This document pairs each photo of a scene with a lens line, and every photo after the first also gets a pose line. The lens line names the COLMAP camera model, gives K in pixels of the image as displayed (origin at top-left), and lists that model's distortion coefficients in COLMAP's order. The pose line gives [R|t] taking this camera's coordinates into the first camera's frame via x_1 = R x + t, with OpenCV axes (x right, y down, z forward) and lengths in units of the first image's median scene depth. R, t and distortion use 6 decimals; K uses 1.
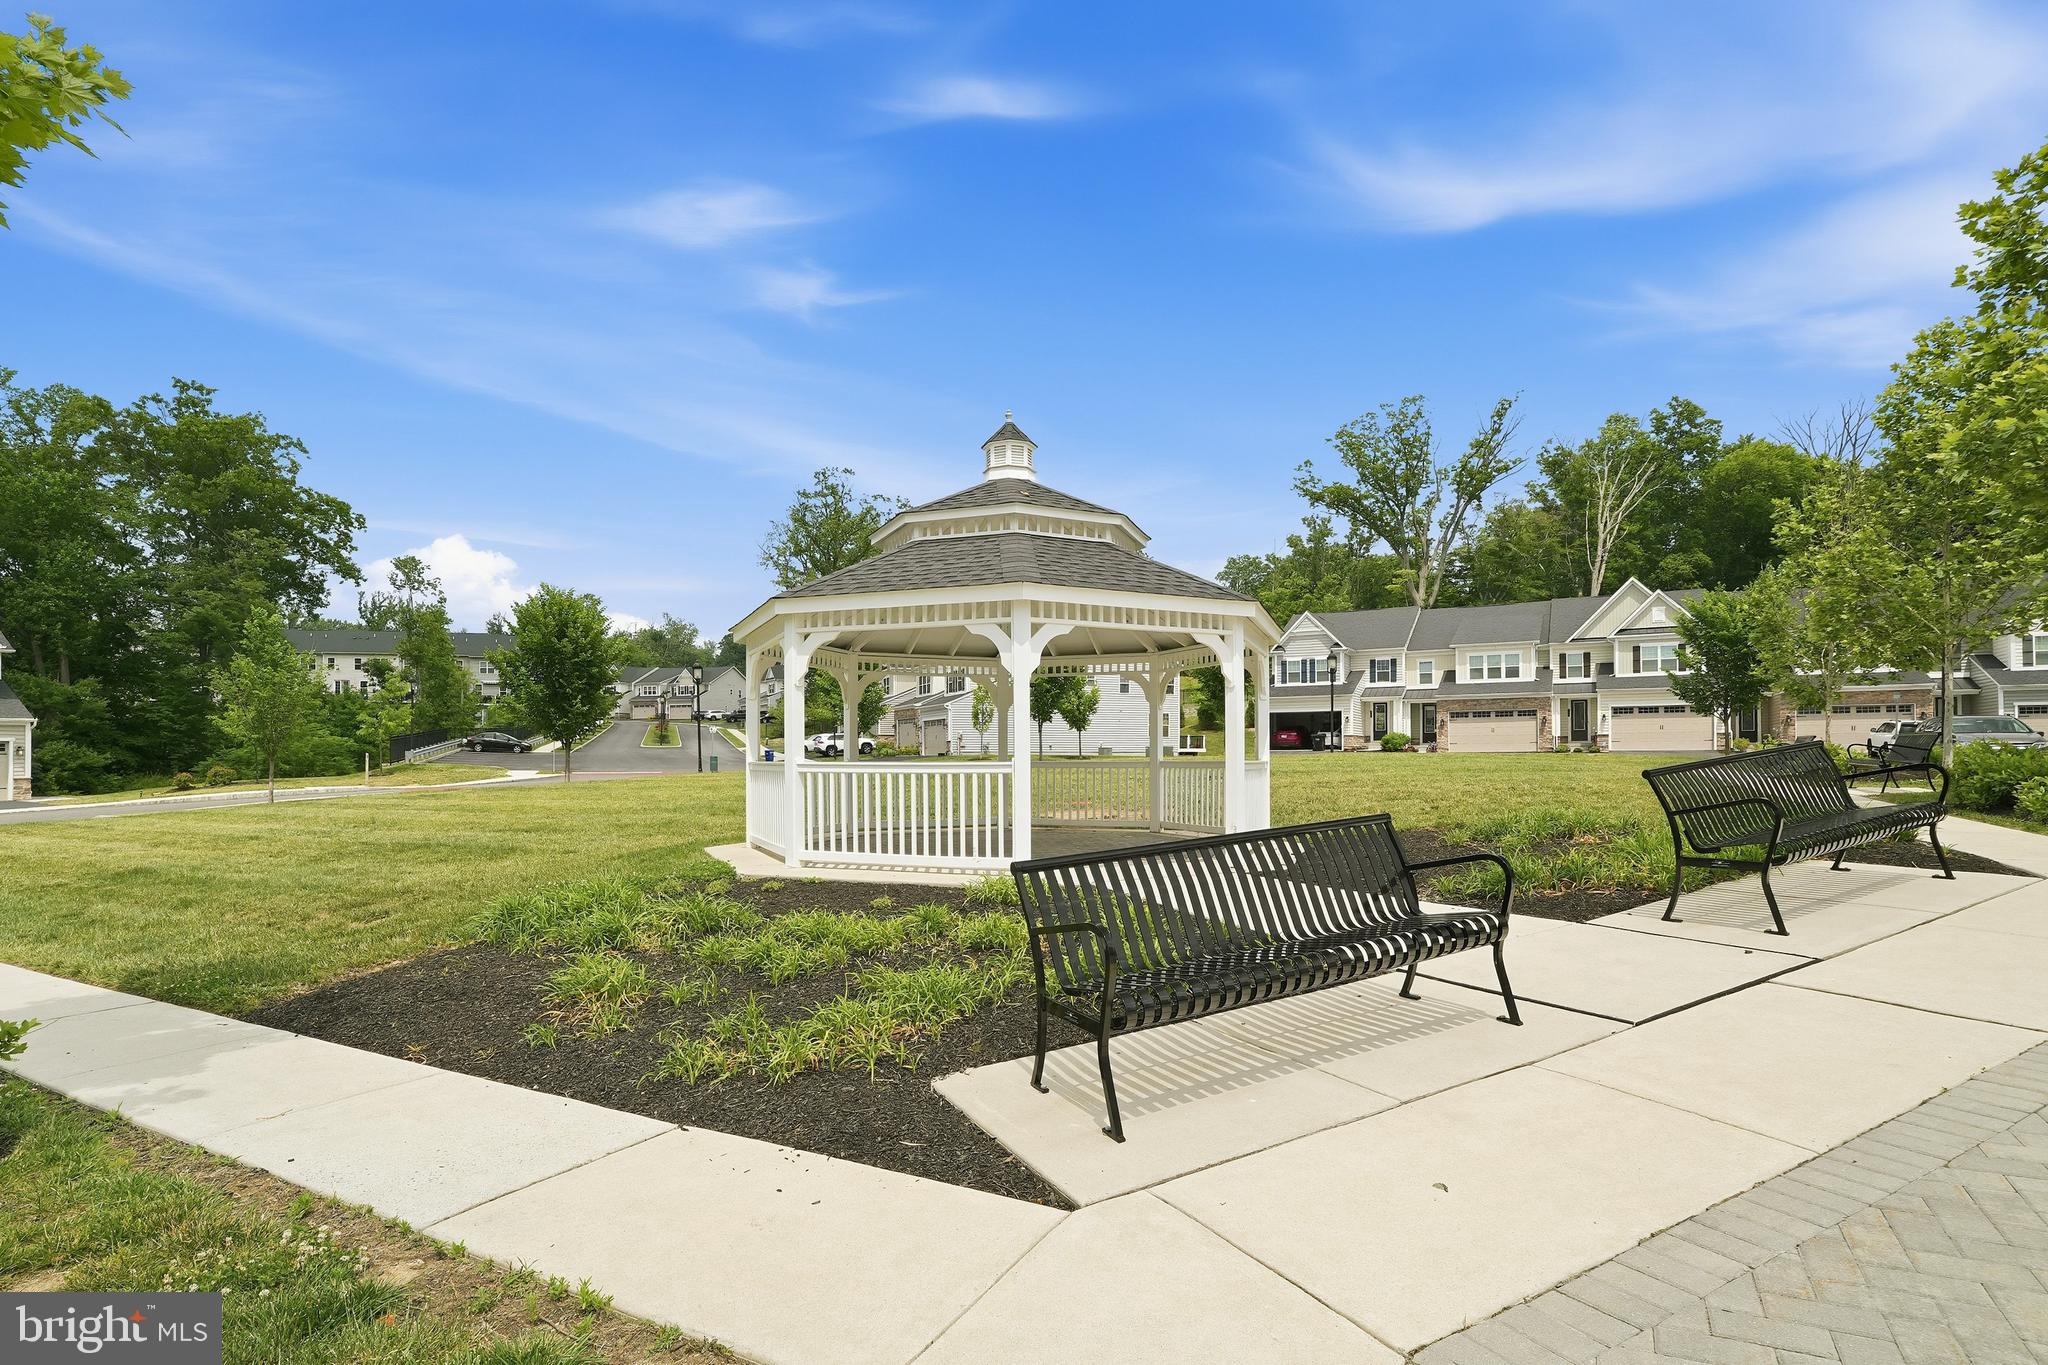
lens RADIAL K [[993.8, 0, 1023.3], [0, 993.8, 757.3], [0, 0, 1]] dist [-0.000122, 0.000105]
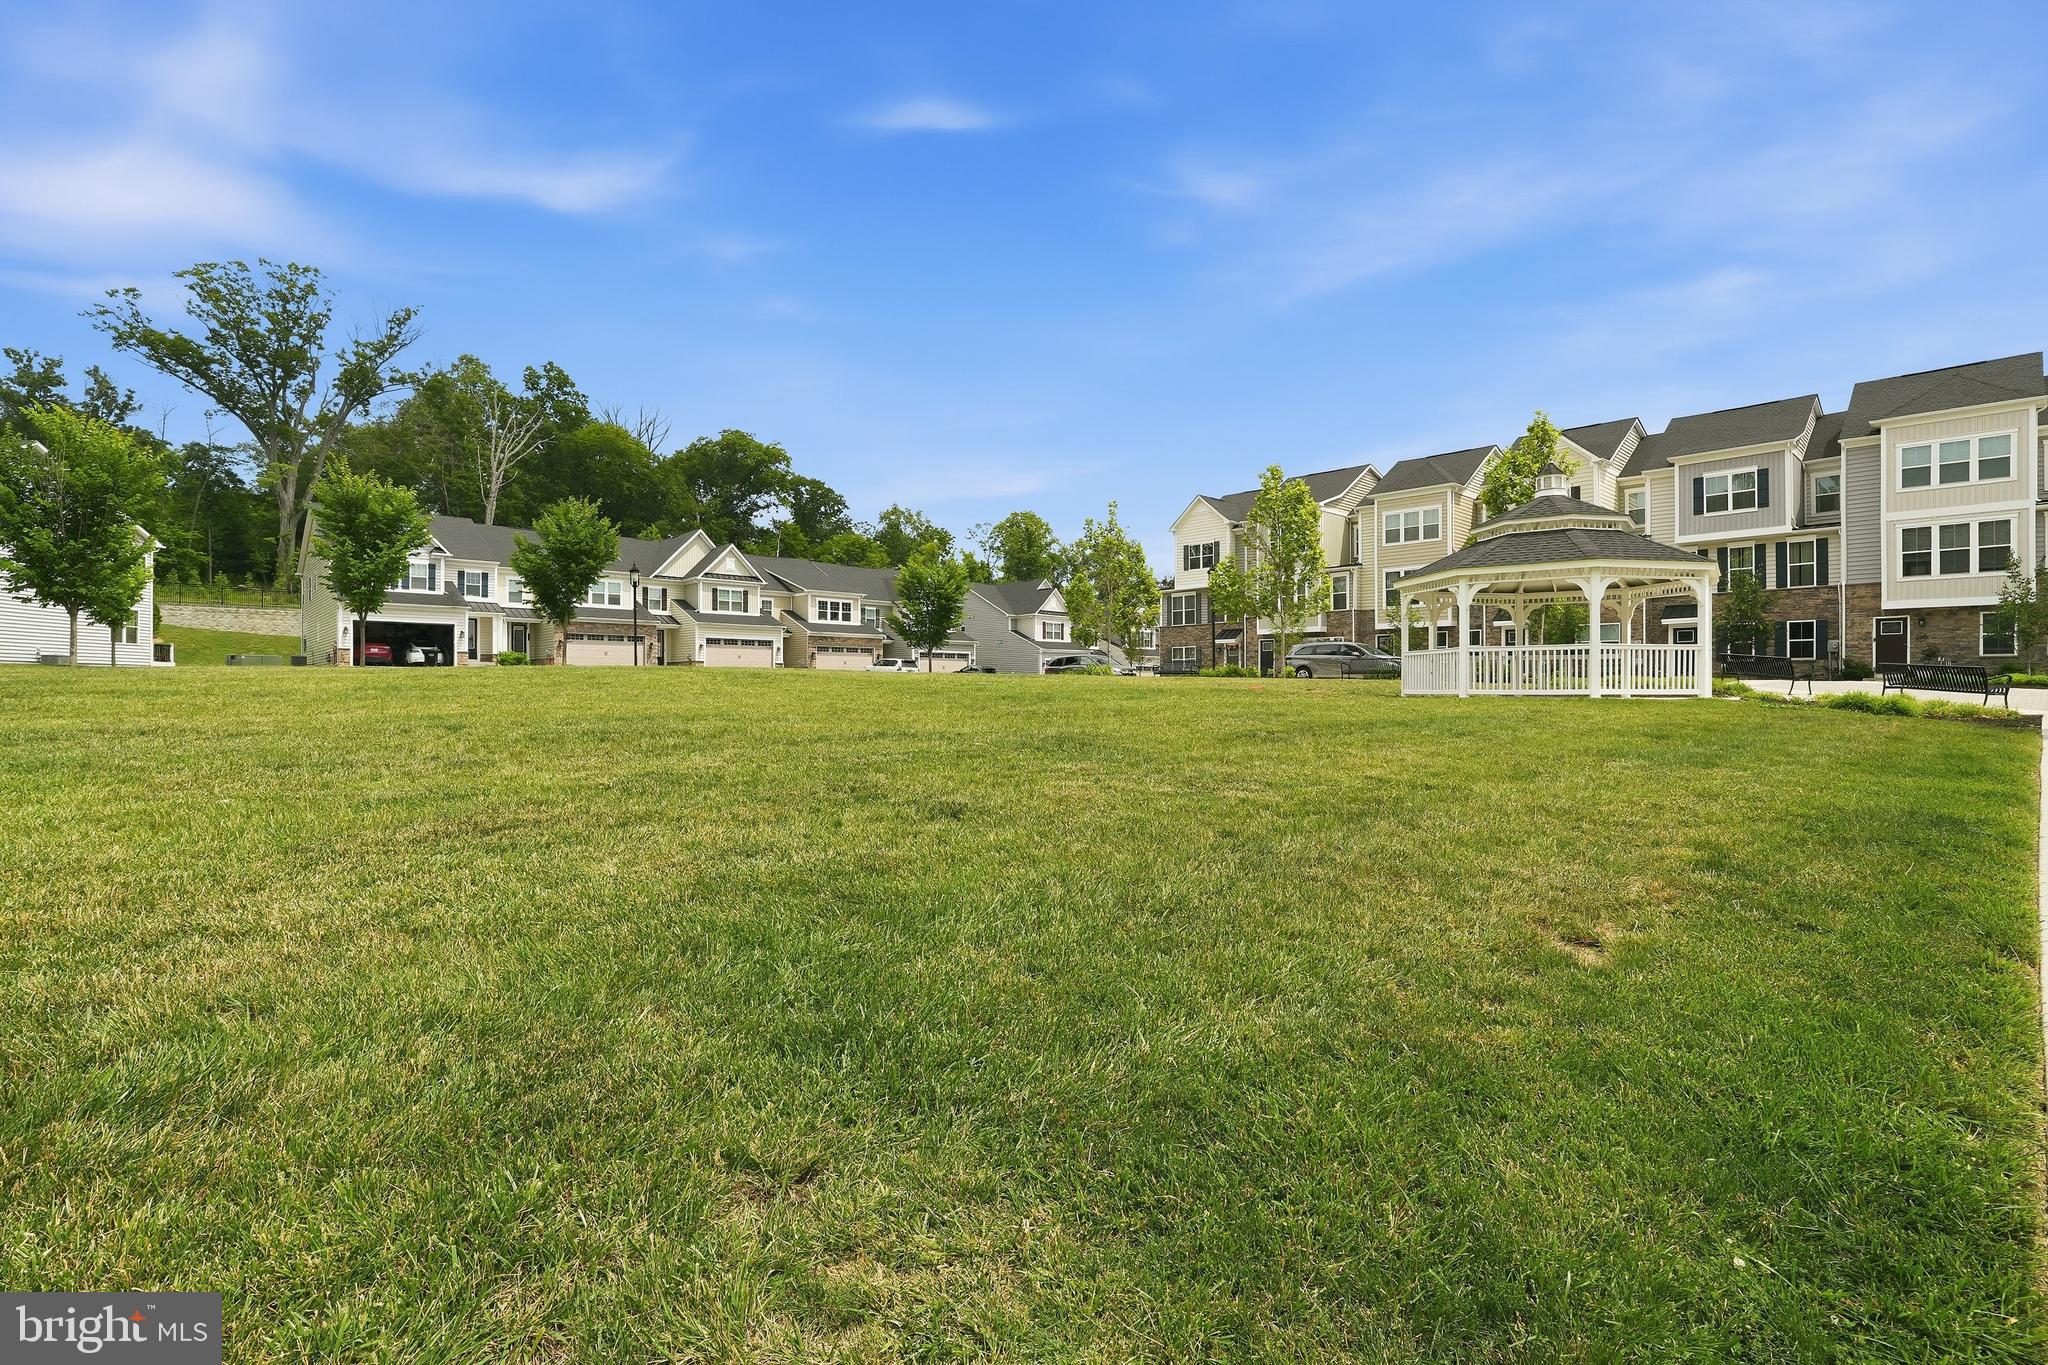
lens RADIAL K [[991.2, 0, 1040.7], [0, 991.2, 696.0], [0, 0, 1]] dist [-0.035671, 0.000400]
pose [[0.334647, 0.004966, 0.942331, -0.320543], [-0.006800, 0.999973, -0.002855, 0.016119], [-0.942319, -0.005452, 0.334672, 0.201809]]
